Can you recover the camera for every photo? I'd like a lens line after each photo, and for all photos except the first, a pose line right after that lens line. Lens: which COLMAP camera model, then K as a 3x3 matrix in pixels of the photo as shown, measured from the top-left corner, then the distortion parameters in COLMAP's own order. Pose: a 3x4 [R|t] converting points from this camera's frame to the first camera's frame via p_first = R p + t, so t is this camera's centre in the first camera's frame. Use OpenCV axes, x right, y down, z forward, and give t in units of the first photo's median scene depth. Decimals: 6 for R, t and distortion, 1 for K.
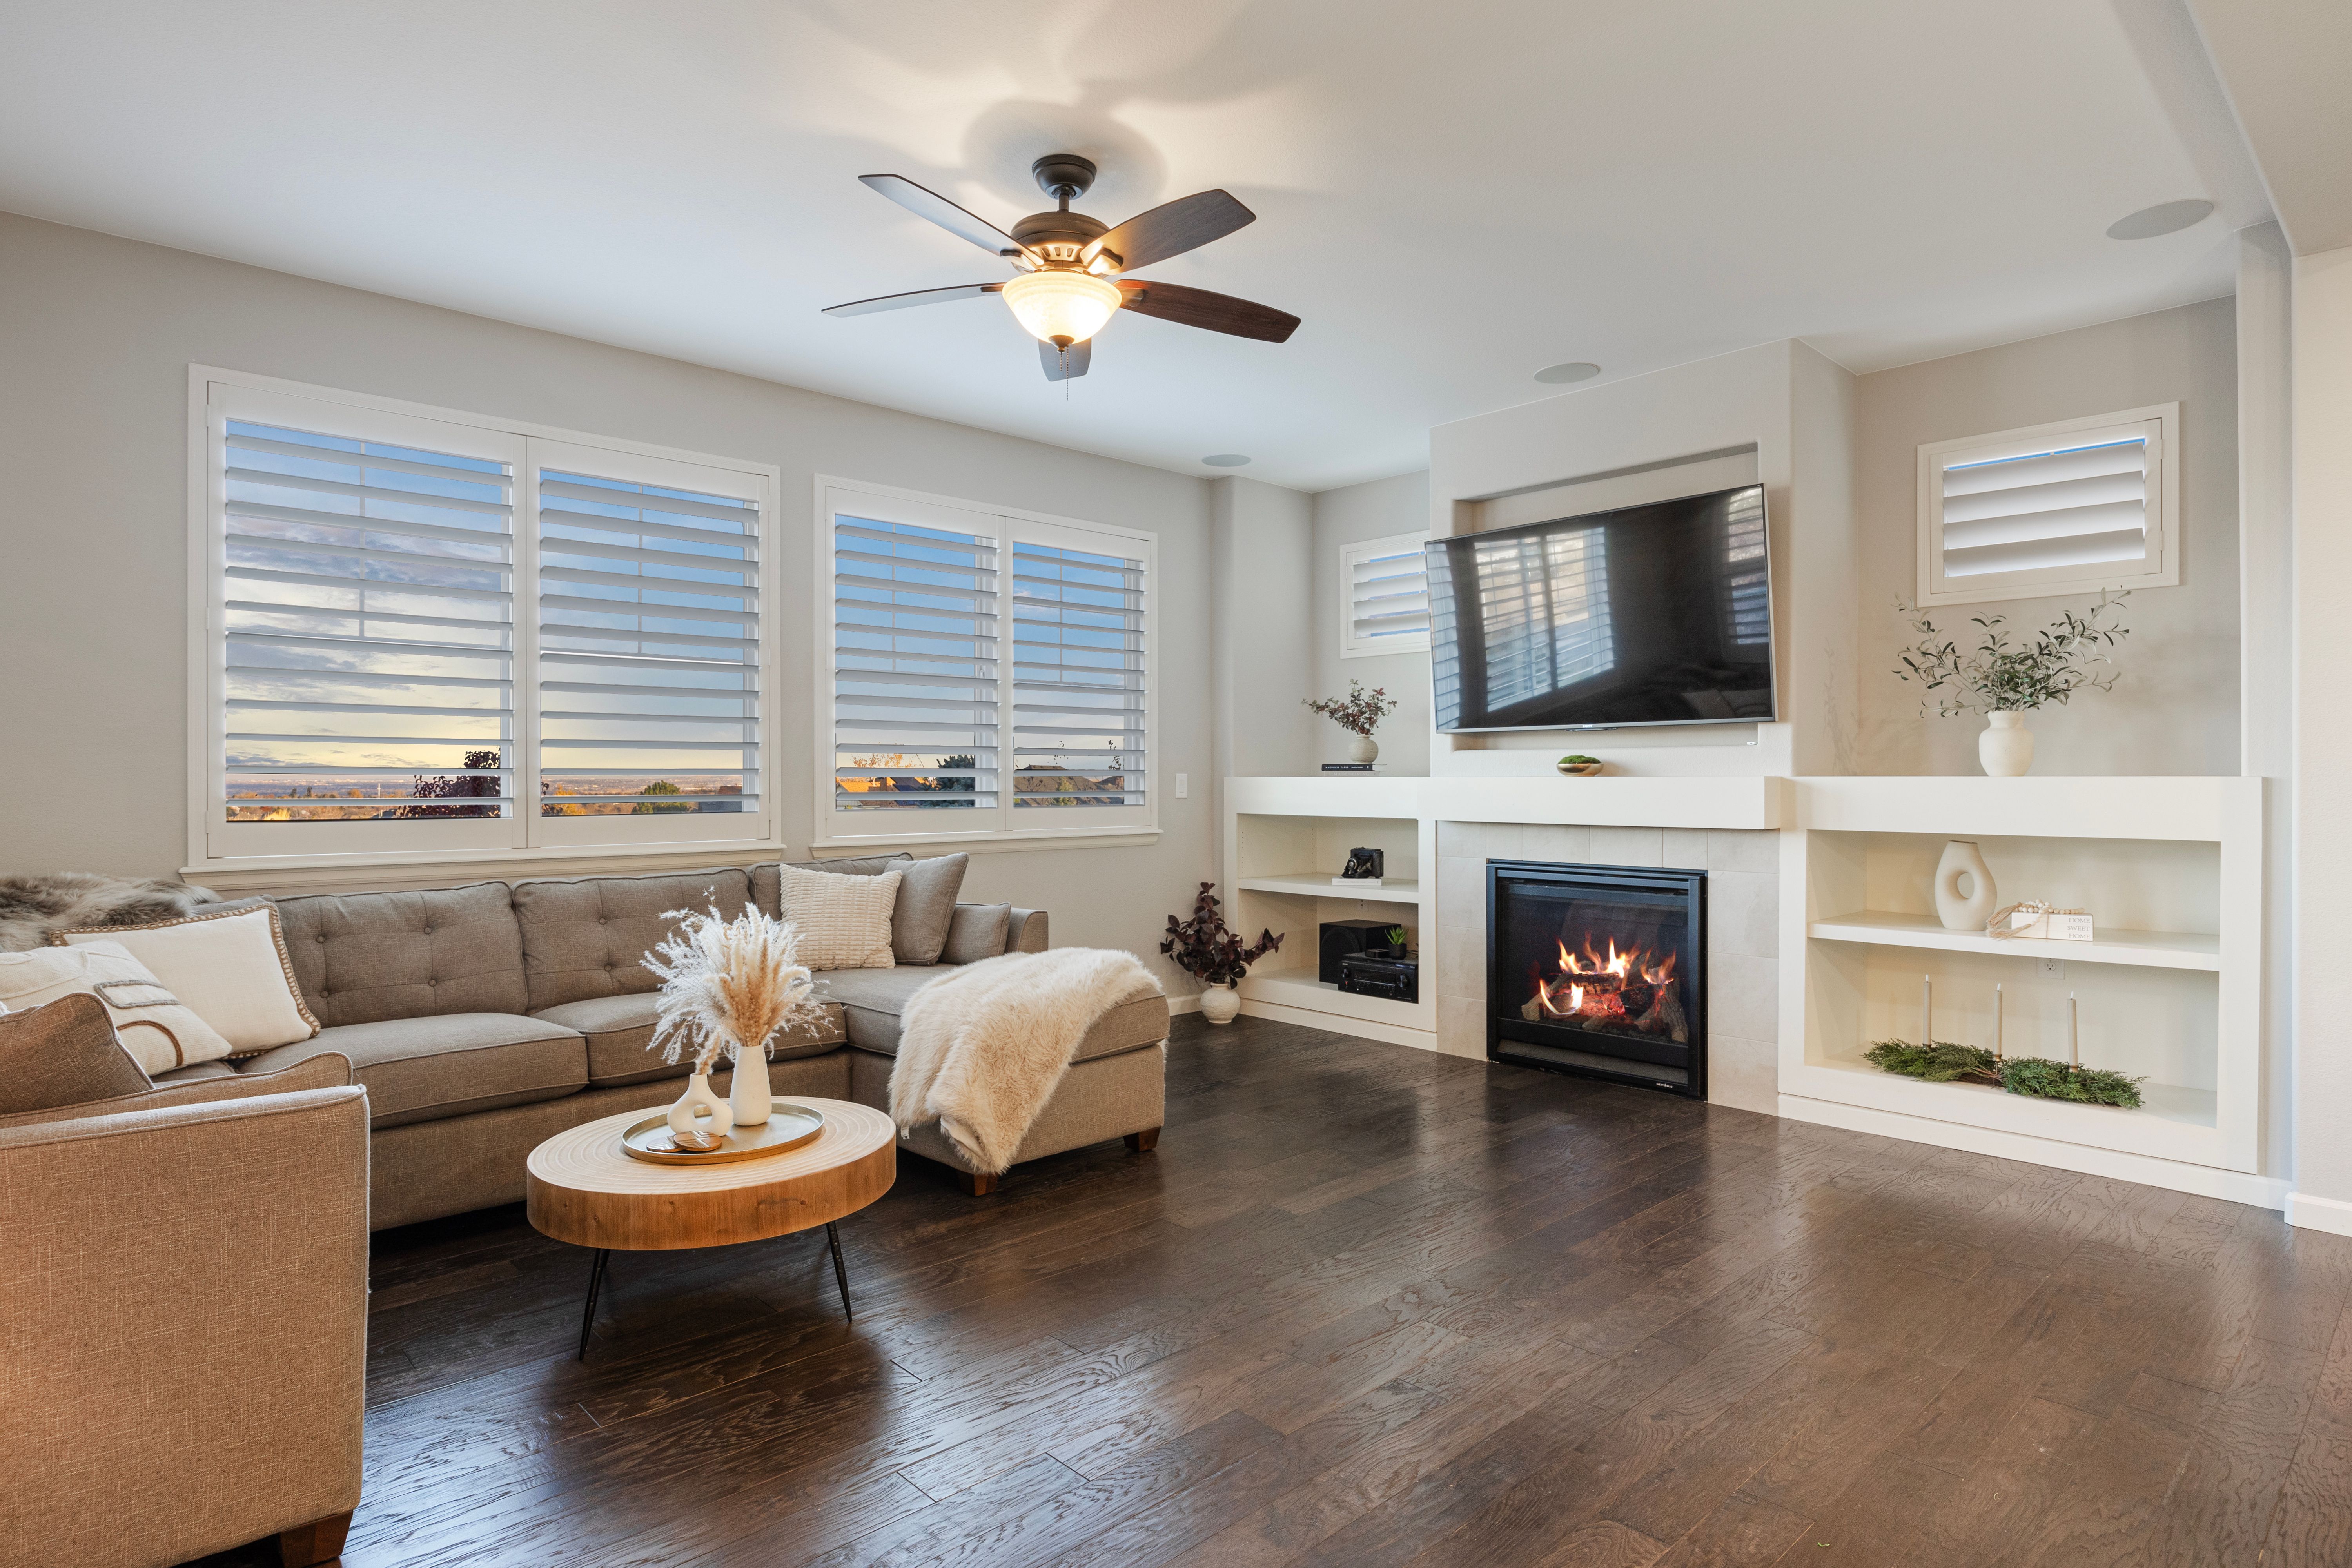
lens RADIAL K [[1247.5, 0, 1178.2], [0, 1247.5, 777.0], [0, 0, 1]] dist [-0.007512, -0.000210]
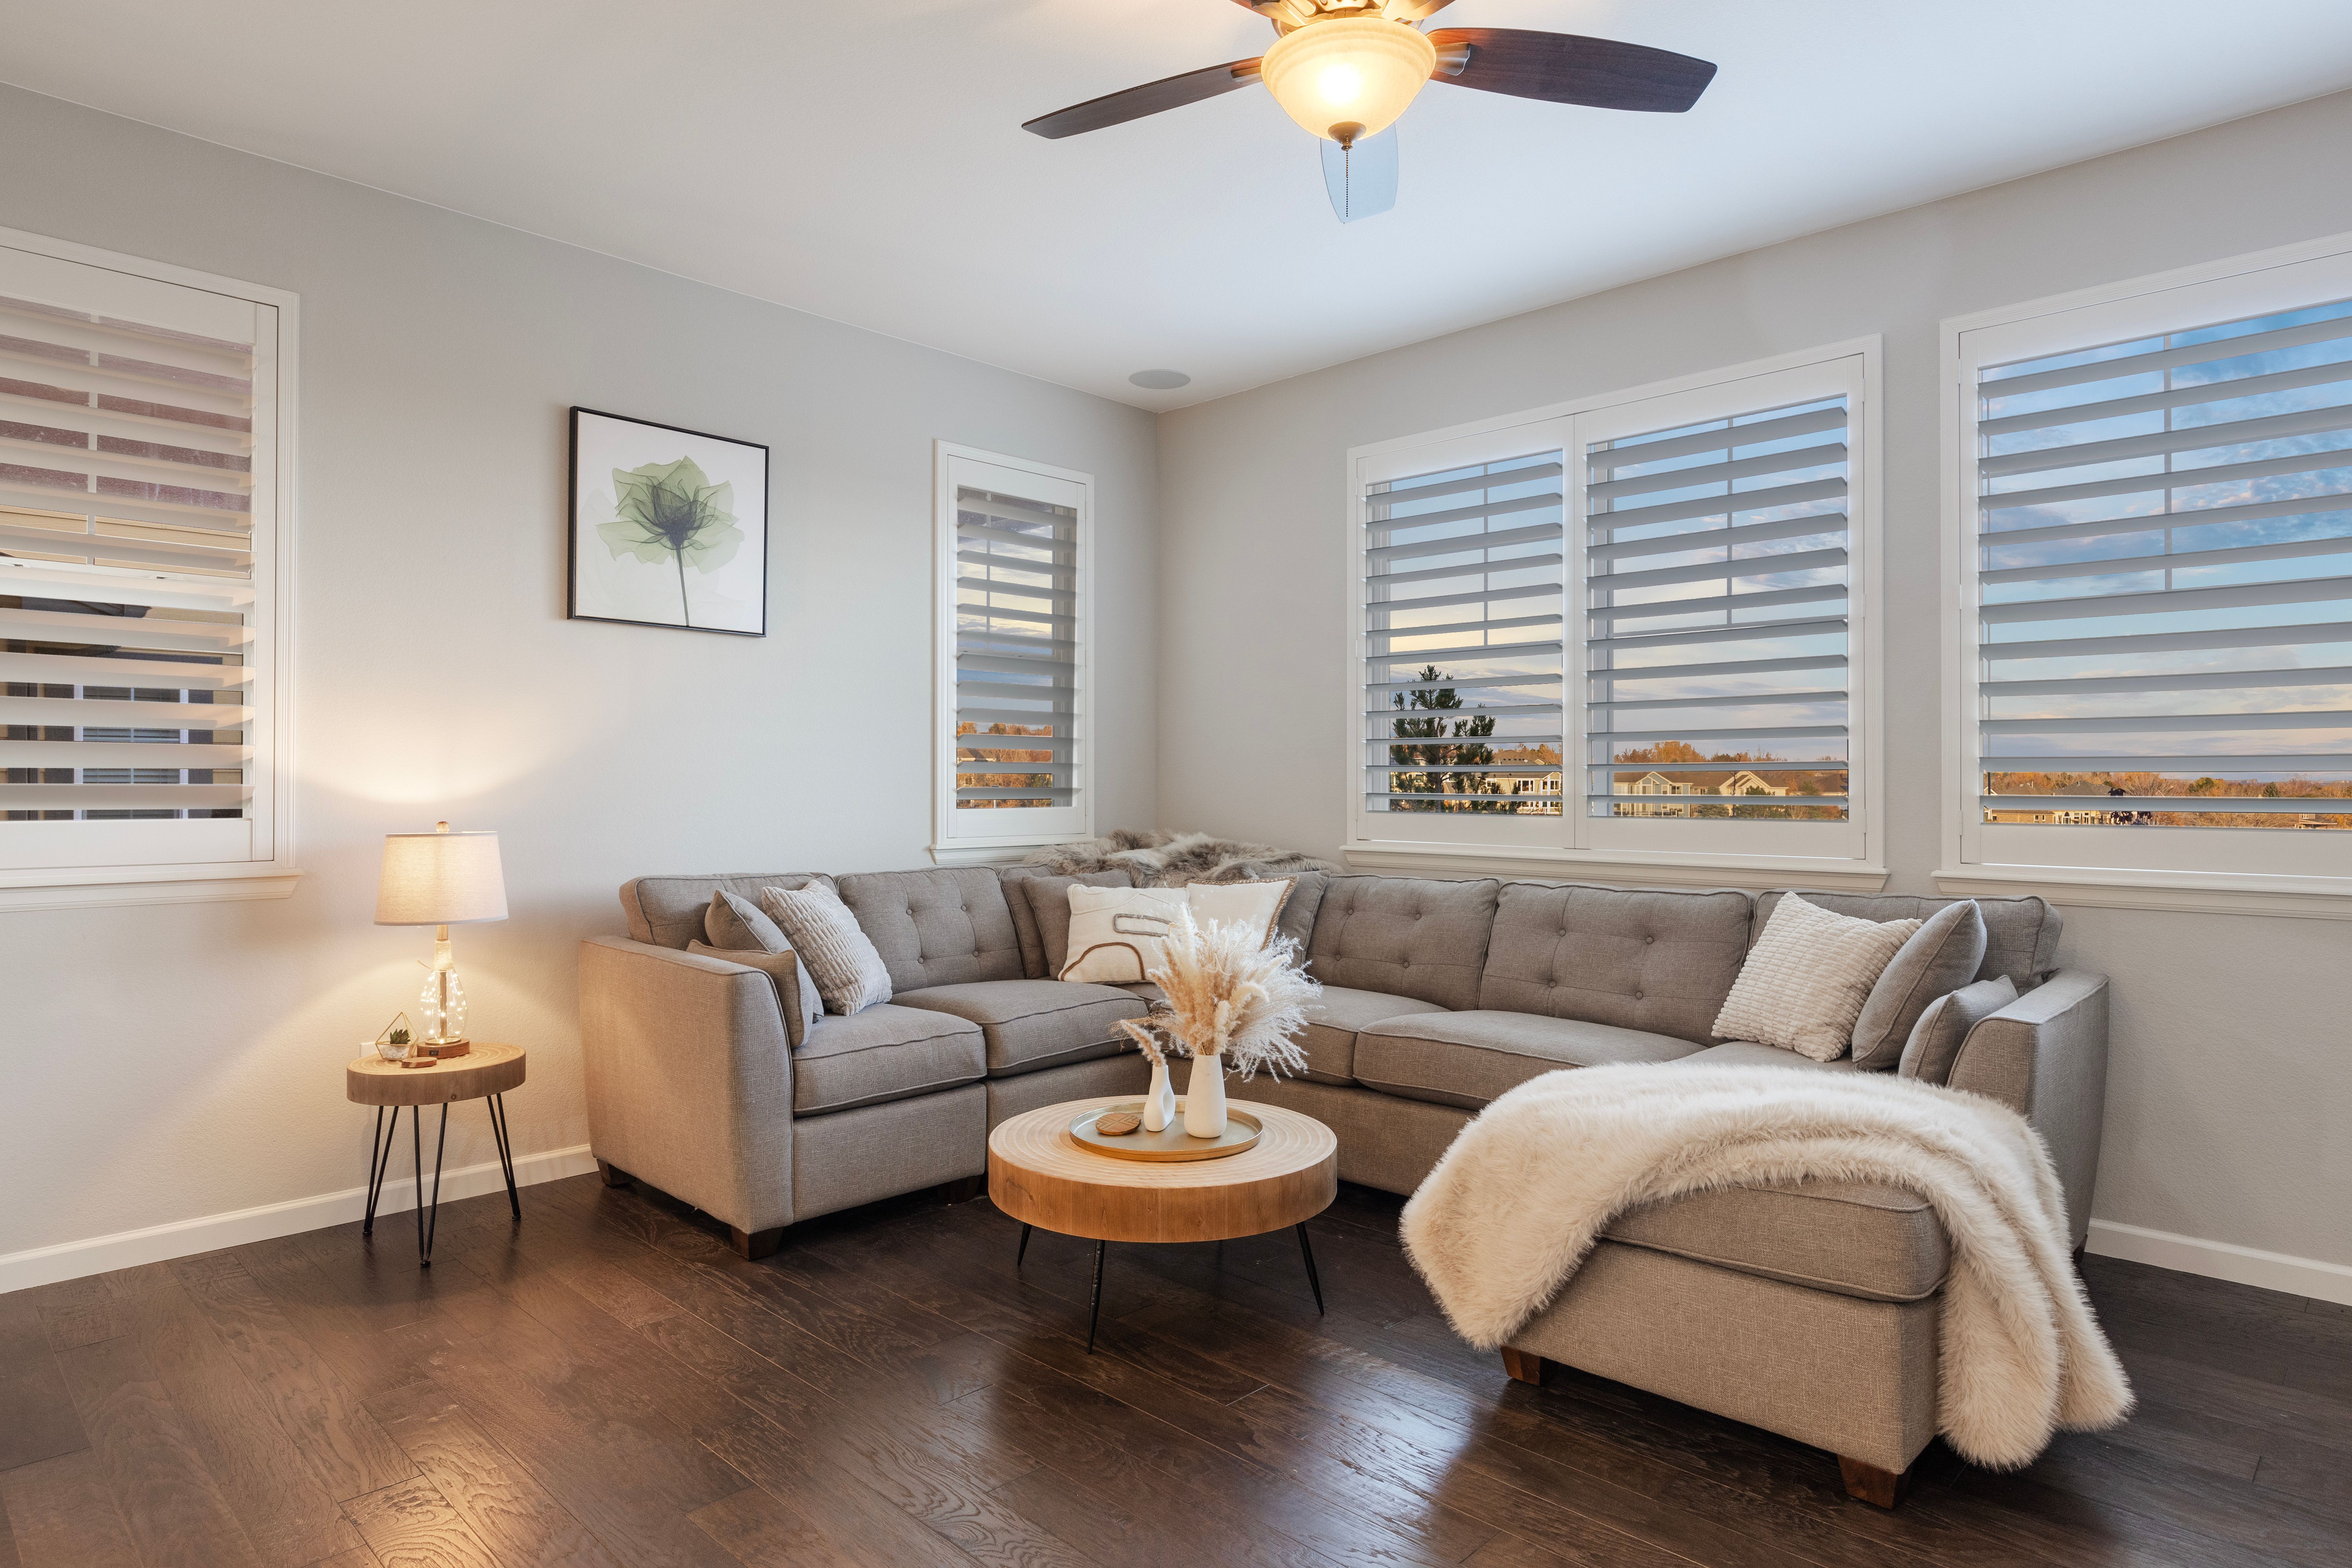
lens RADIAL K [[1322.7, 0, 1181.8], [0, 1322.7, 775.5], [0, 0, 1]] dist [-0.009842, -0.000610]
pose [[0.051525, -0.002539, -0.998668, 0.464485], [0.001734, 0.999995, -0.002453, 0.003298], [0.998670, -0.001605, 0.051529, 0.647010]]
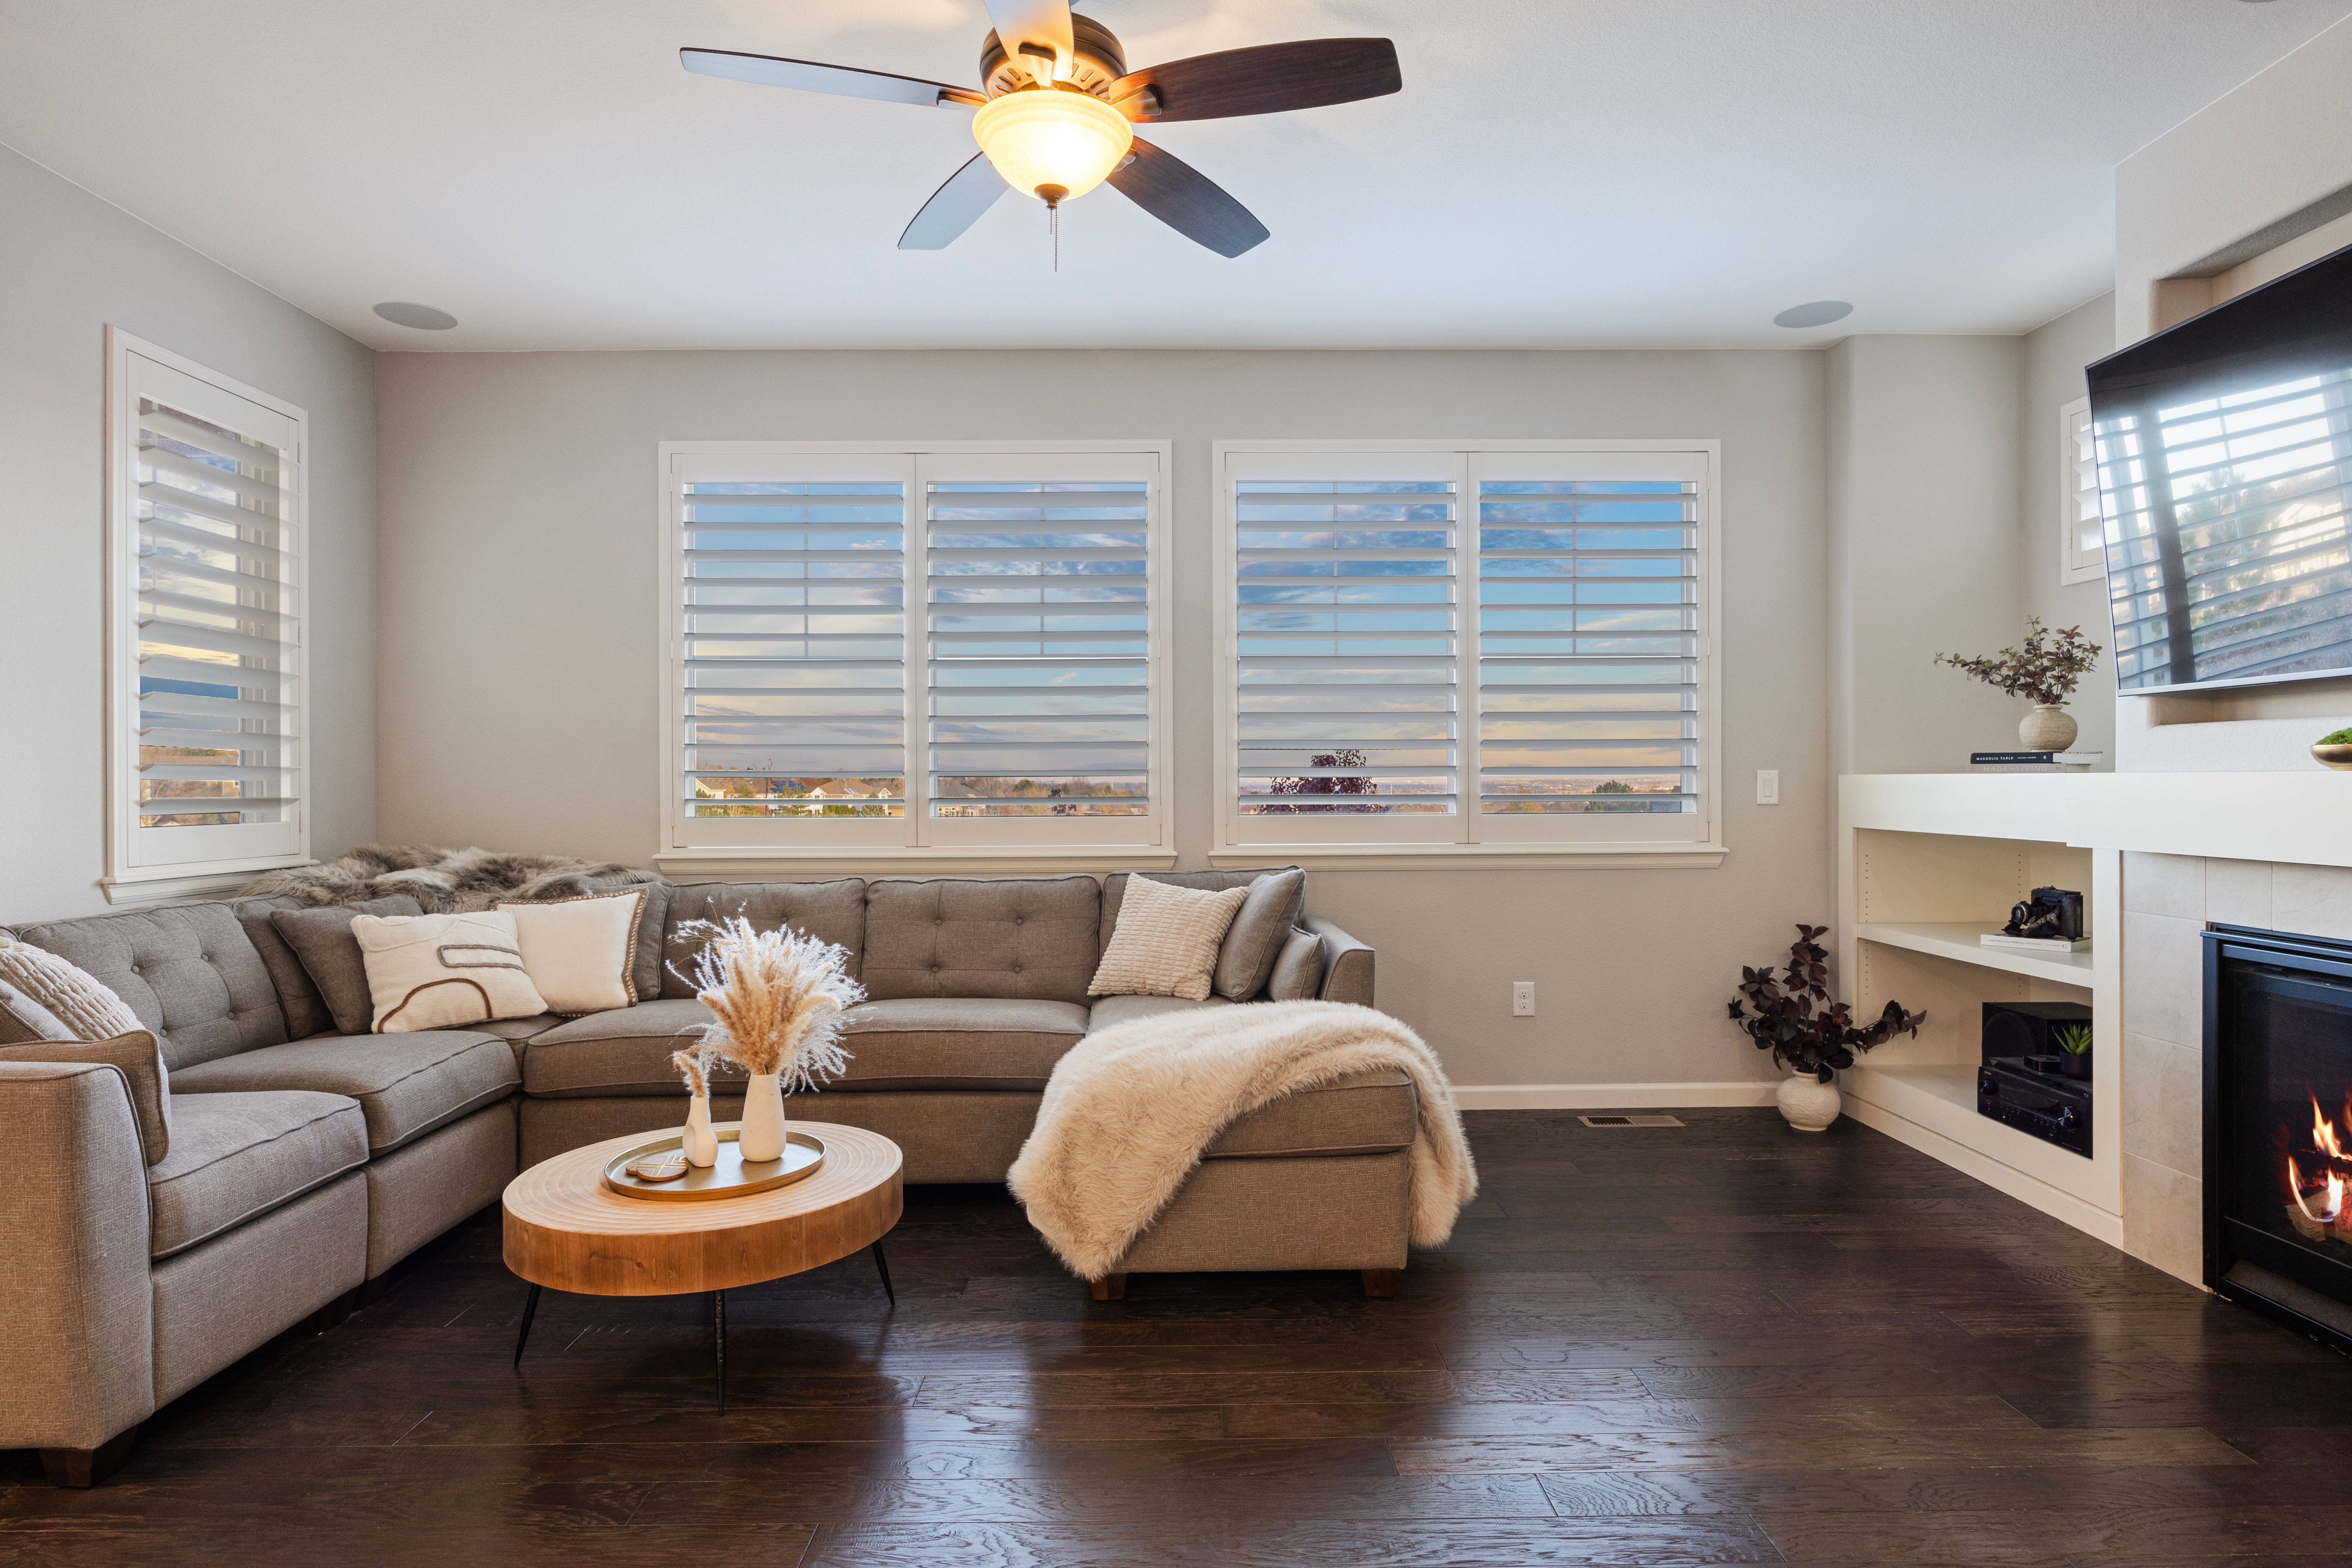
lens RADIAL K [[1247.5, 0, 1182.6], [0, 1247.5, 784.3], [0, 0, 1]] dist [-0.007512, -0.000210]
pose [[0.742893, -0.000770, -0.669410, 0.345127], [0.004879, 0.999979, 0.004265, 0.000964], [0.669393, -0.006435, 0.742881, 0.368152]]
